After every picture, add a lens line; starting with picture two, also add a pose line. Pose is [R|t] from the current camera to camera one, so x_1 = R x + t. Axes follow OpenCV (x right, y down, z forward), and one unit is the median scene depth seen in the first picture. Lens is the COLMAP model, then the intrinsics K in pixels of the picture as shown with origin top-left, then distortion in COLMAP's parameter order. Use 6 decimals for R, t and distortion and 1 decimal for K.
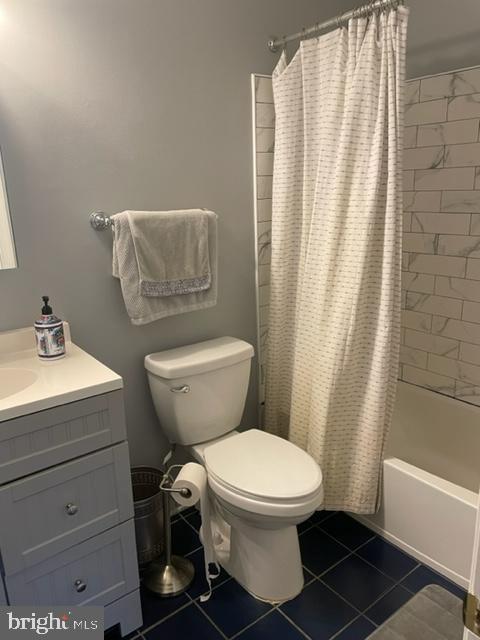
lens RADIAL K [[482.7, 0, 243.9], [0, 482.7, 317.5], [0, 0, 1]] dist [0.082858, -0.096515]
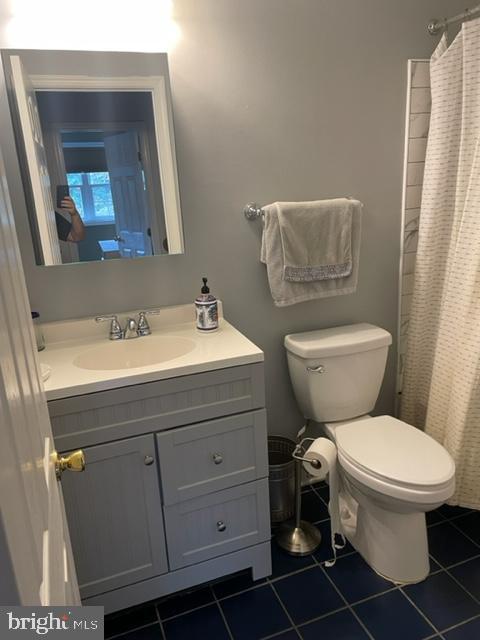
lens RADIAL K [[482.7, 0, 243.2], [0, 482.7, 316.5], [0, 0, 1]] dist [0.082858, -0.096515]
pose [[0.954769, 0.059005, -0.291436, 0.019272], [-0.050704, 0.998066, 0.035960, 0.002066], [0.292995, -0.019556, 0.955914, -0.063869]]
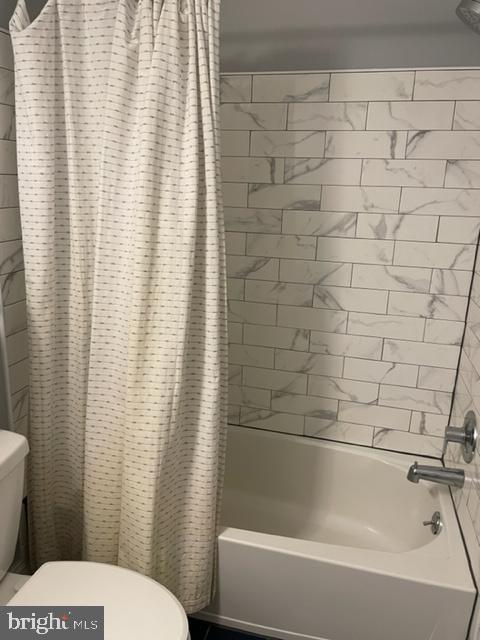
lens RADIAL K [[482.7, 0, 241.6], [0, 482.7, 314.5], [0, 0, 1]] dist [0.082858, -0.096515]
pose [[0.792022, -0.102657, 0.601799, -0.147081], [0.105447, 0.993949, 0.030774, -0.104633], [-0.601317, 0.039084, 0.798054, 0.330121]]
